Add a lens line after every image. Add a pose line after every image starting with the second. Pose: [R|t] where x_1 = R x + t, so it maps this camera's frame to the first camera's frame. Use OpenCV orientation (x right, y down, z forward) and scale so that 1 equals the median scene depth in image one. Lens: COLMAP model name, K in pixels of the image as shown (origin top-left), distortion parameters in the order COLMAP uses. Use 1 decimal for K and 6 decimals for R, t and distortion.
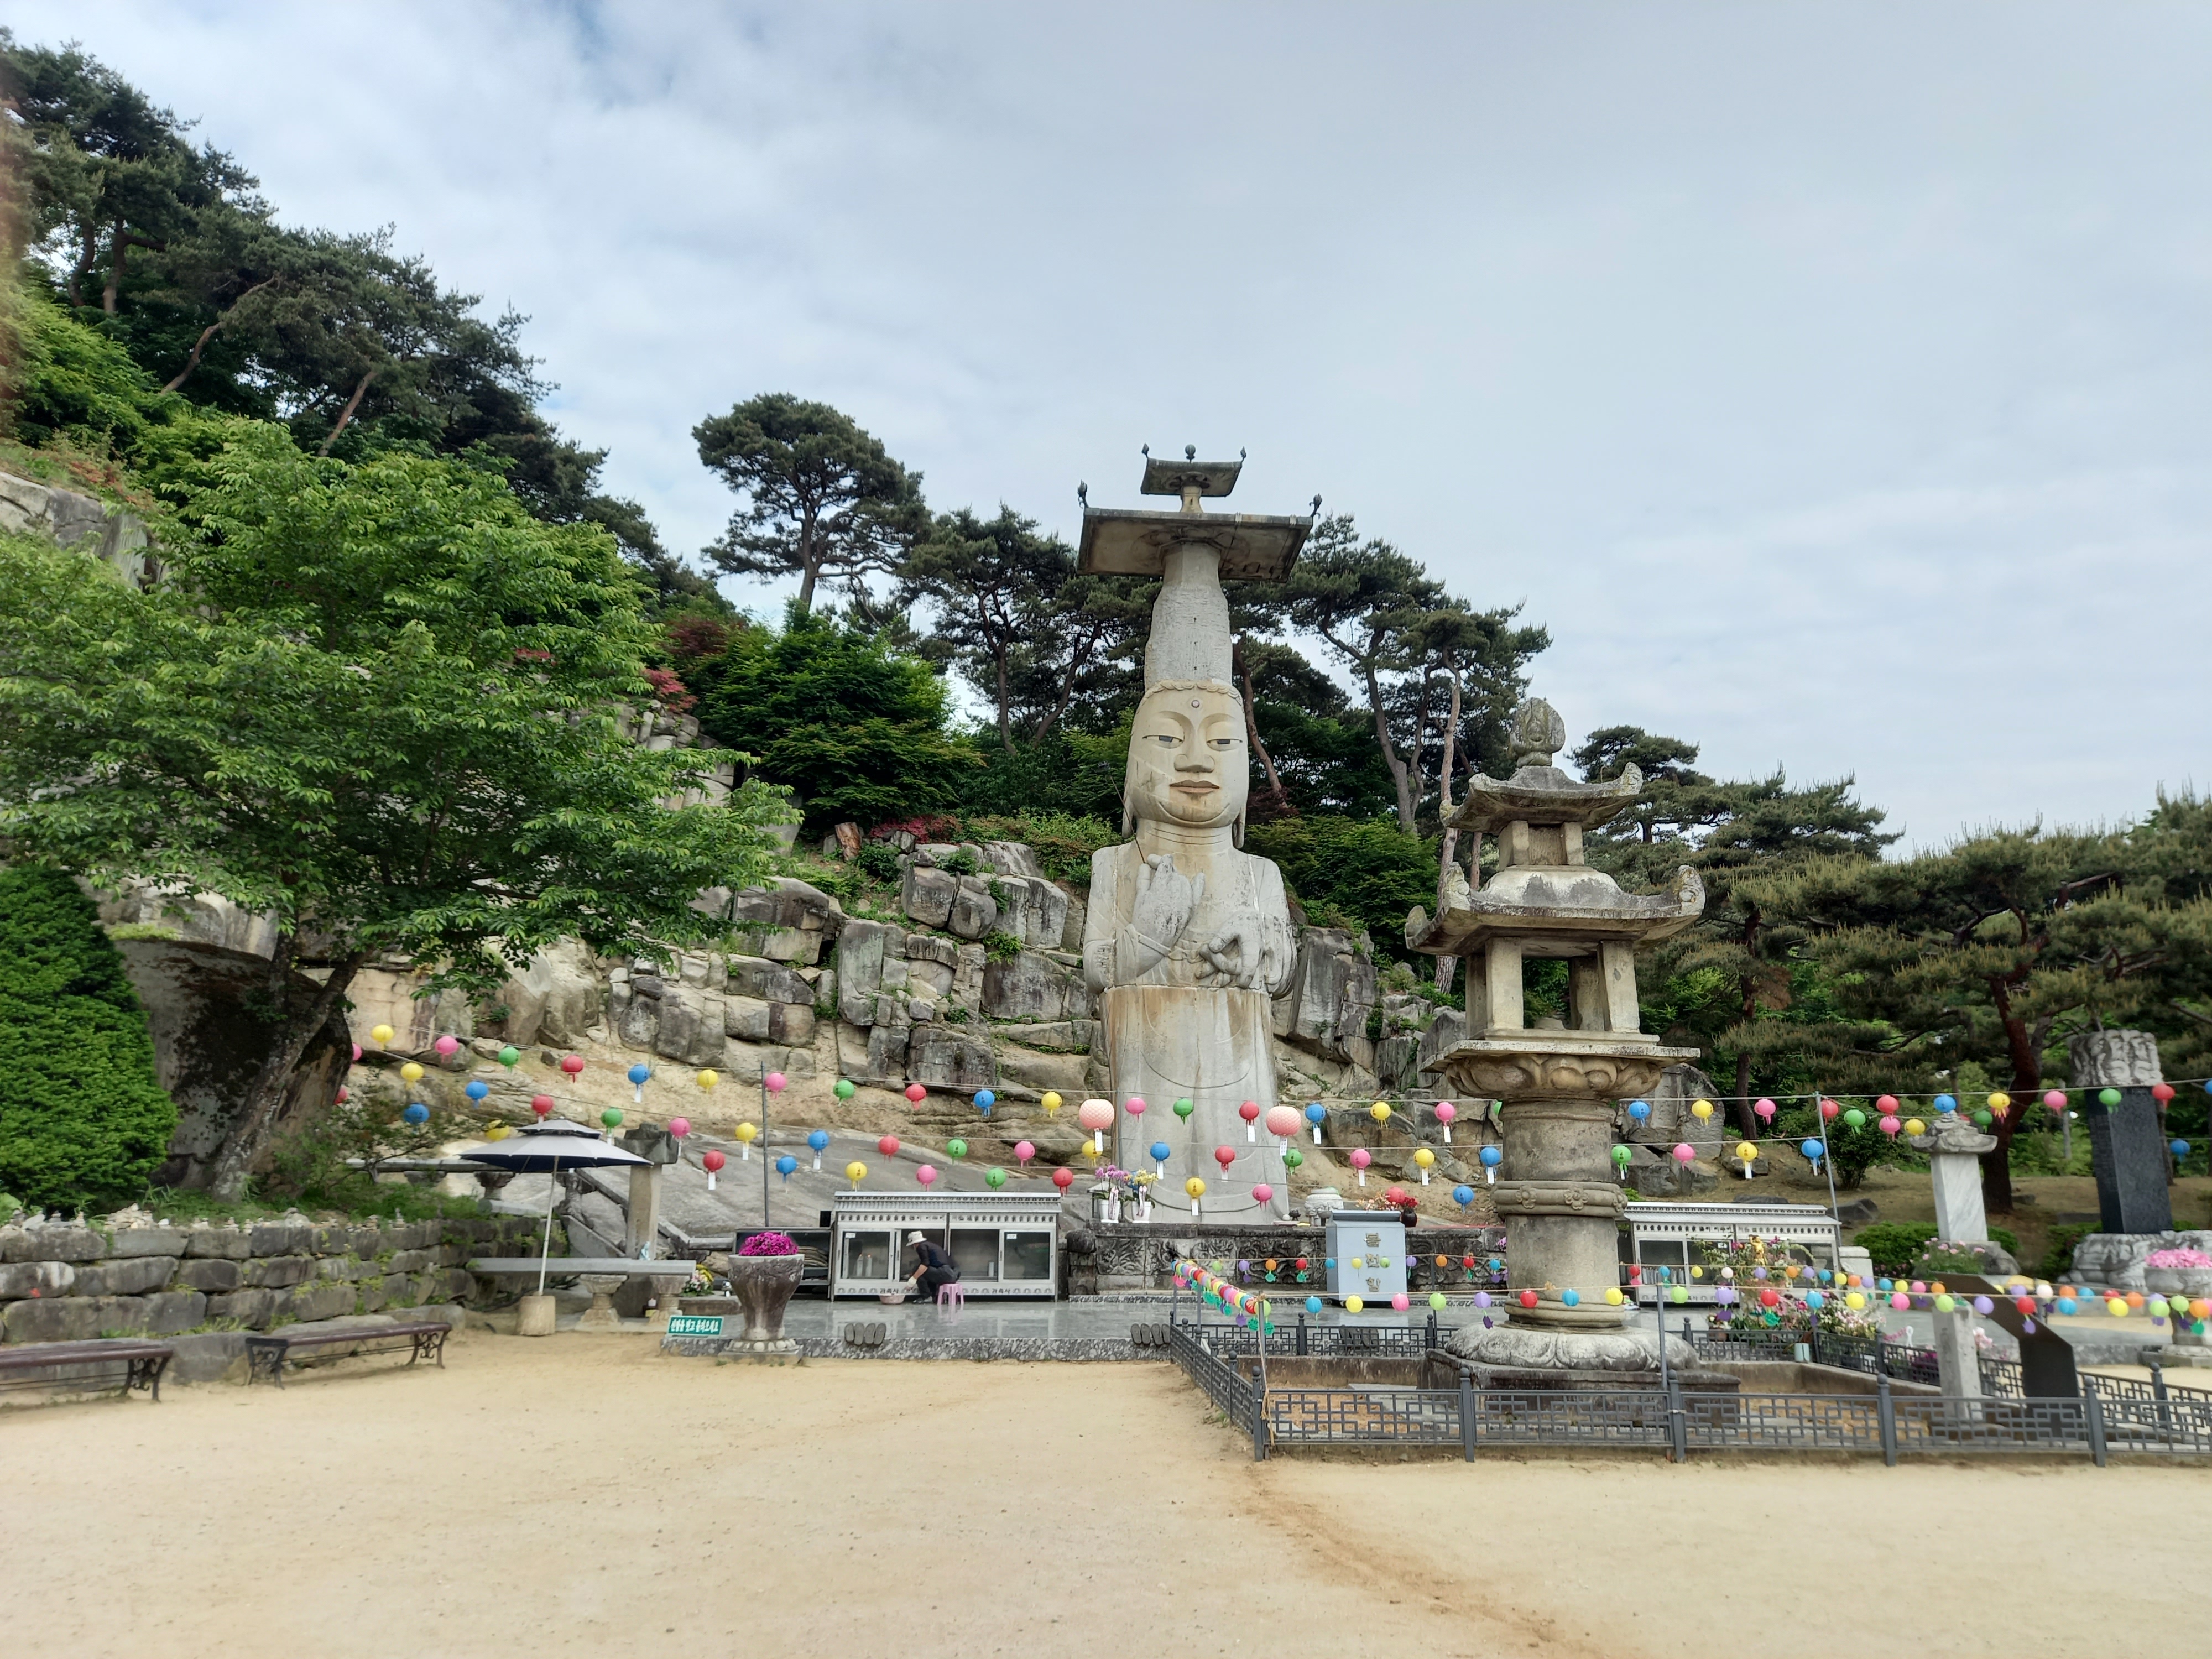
lens RADIAL K [[1597.8, 0, 1106.0], [0, 1597.8, 829.5], [0, 0, 1]] dist [0.078790, -0.098440]
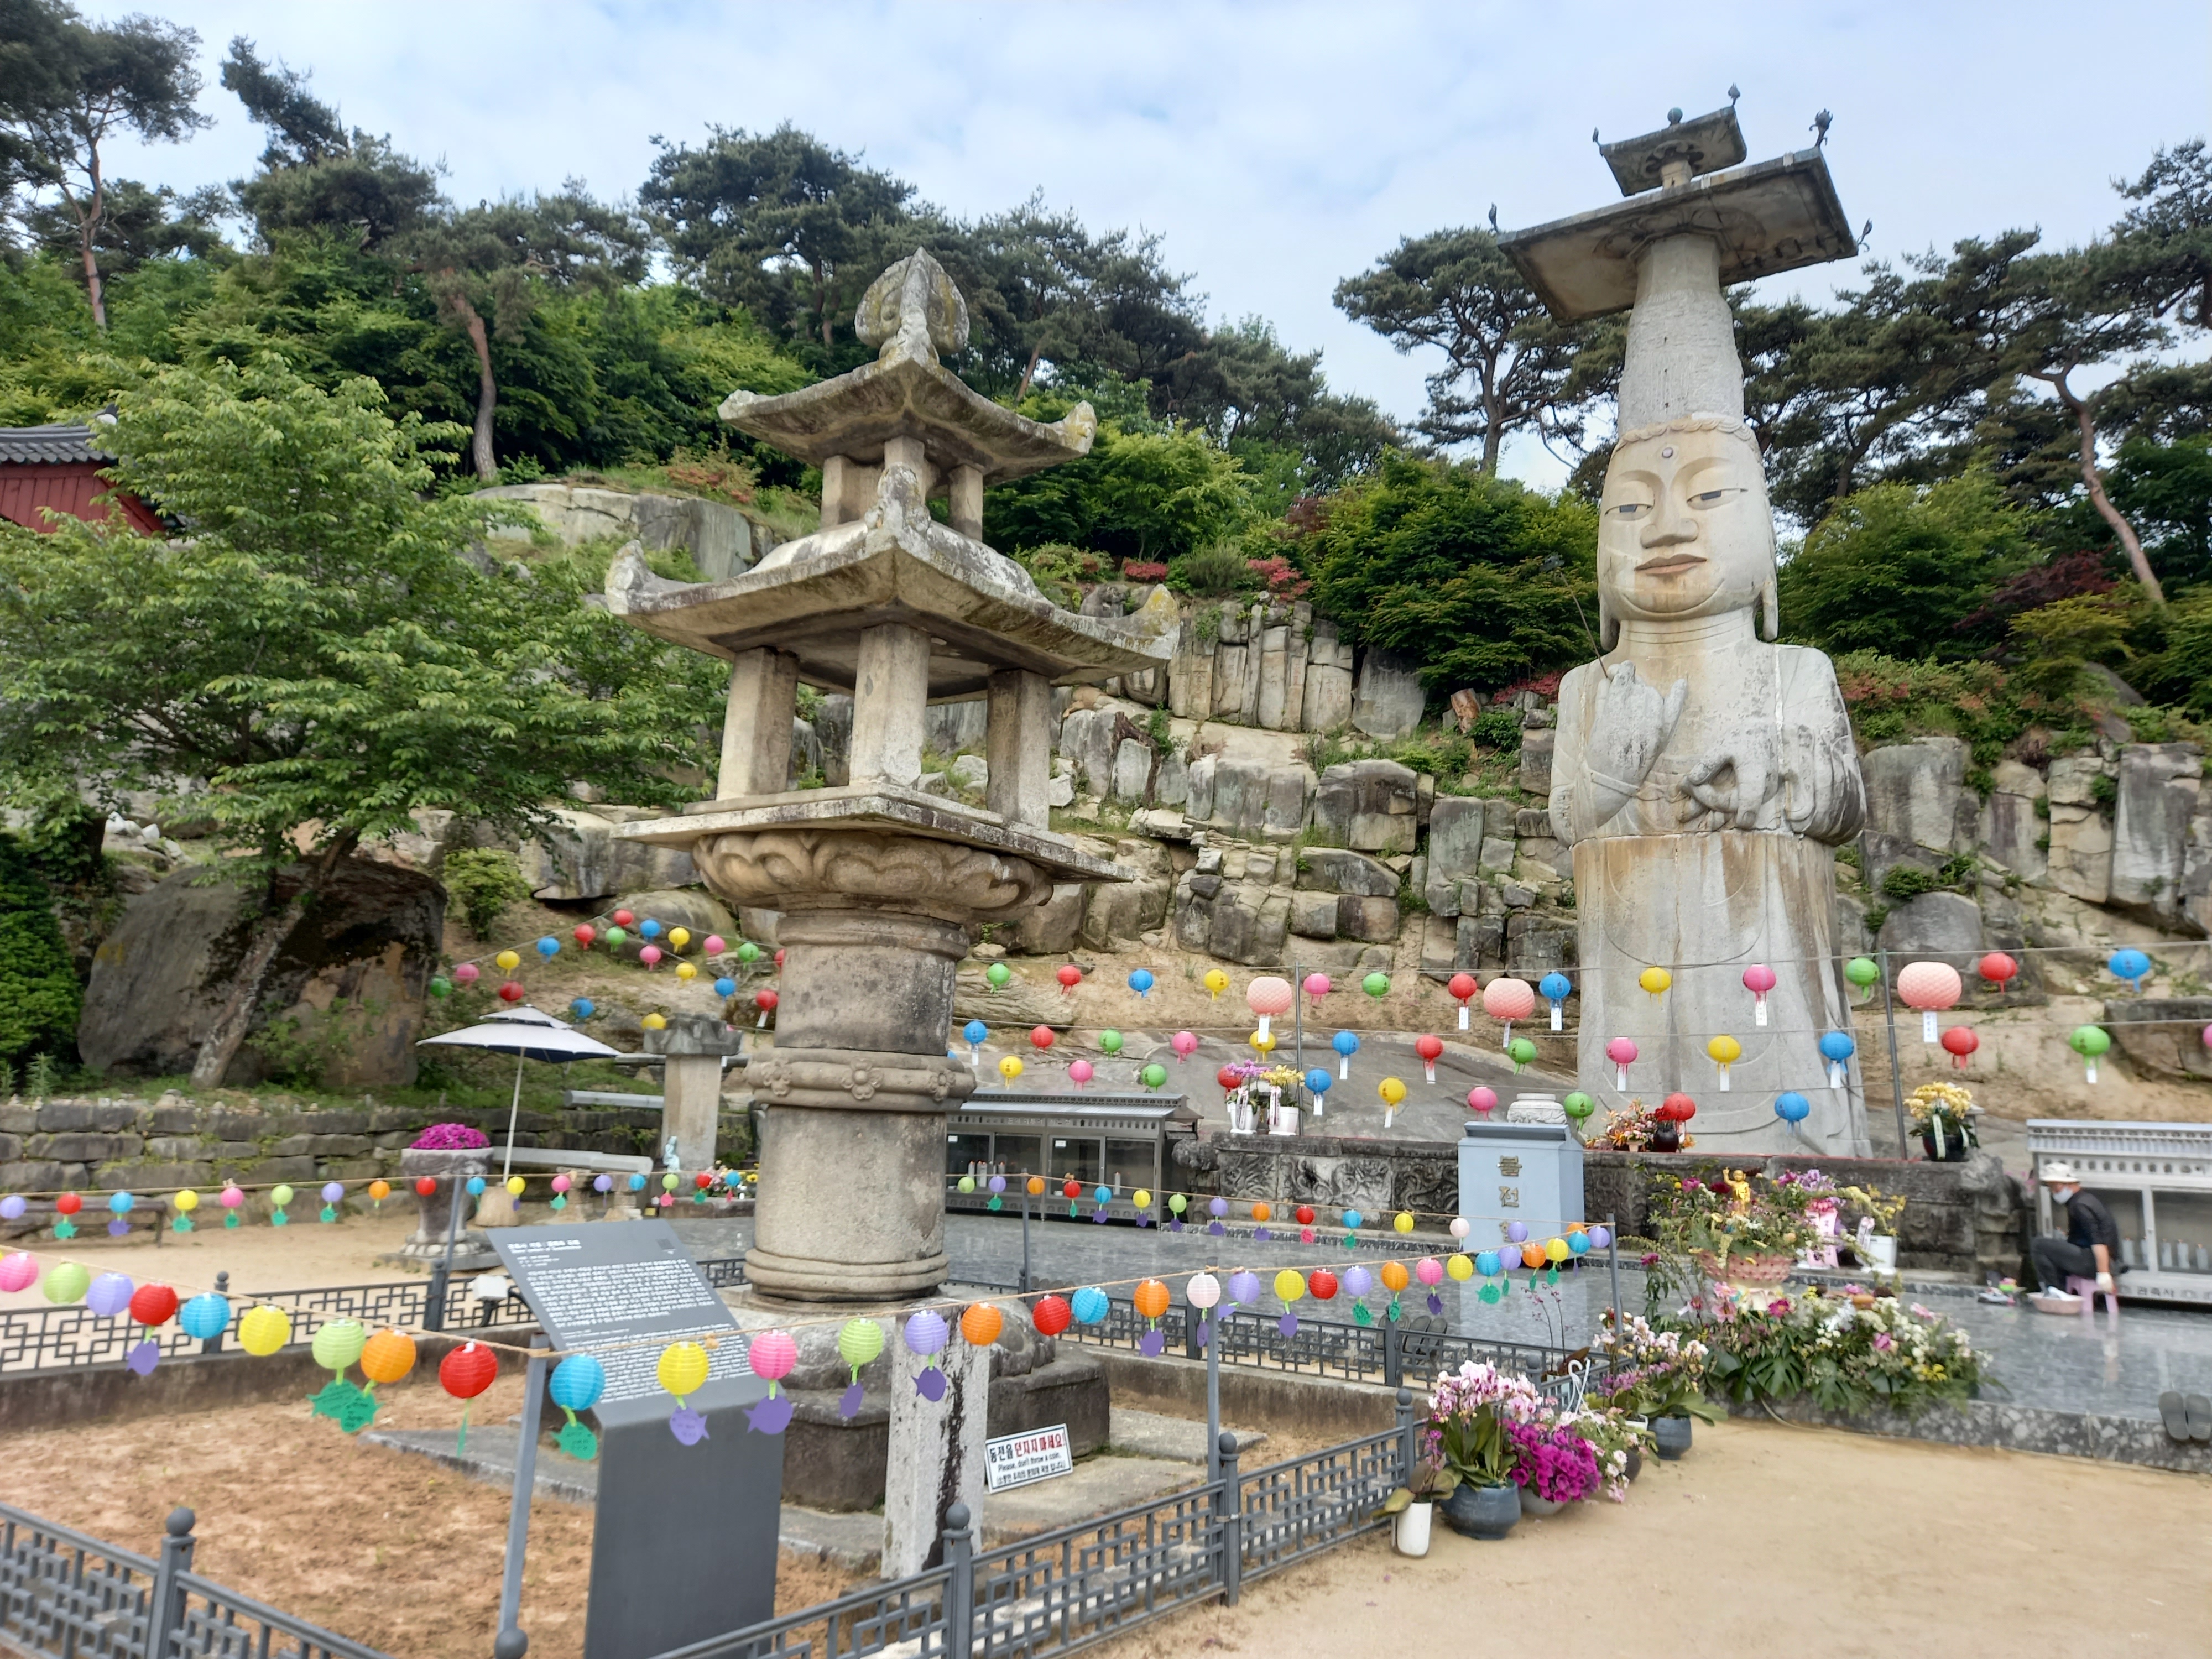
lens RADIAL K [[1597.8, 0, 1106.0], [0, 1597.8, 829.5], [0, 0, 1]] dist [0.078790, -0.098440]
pose [[0.789553, -0.088866, -0.607214, 0.229895], [0.116664, 0.993151, 0.006348, 0.046844], [0.602491, -0.075852, 0.794513, 0.192313]]
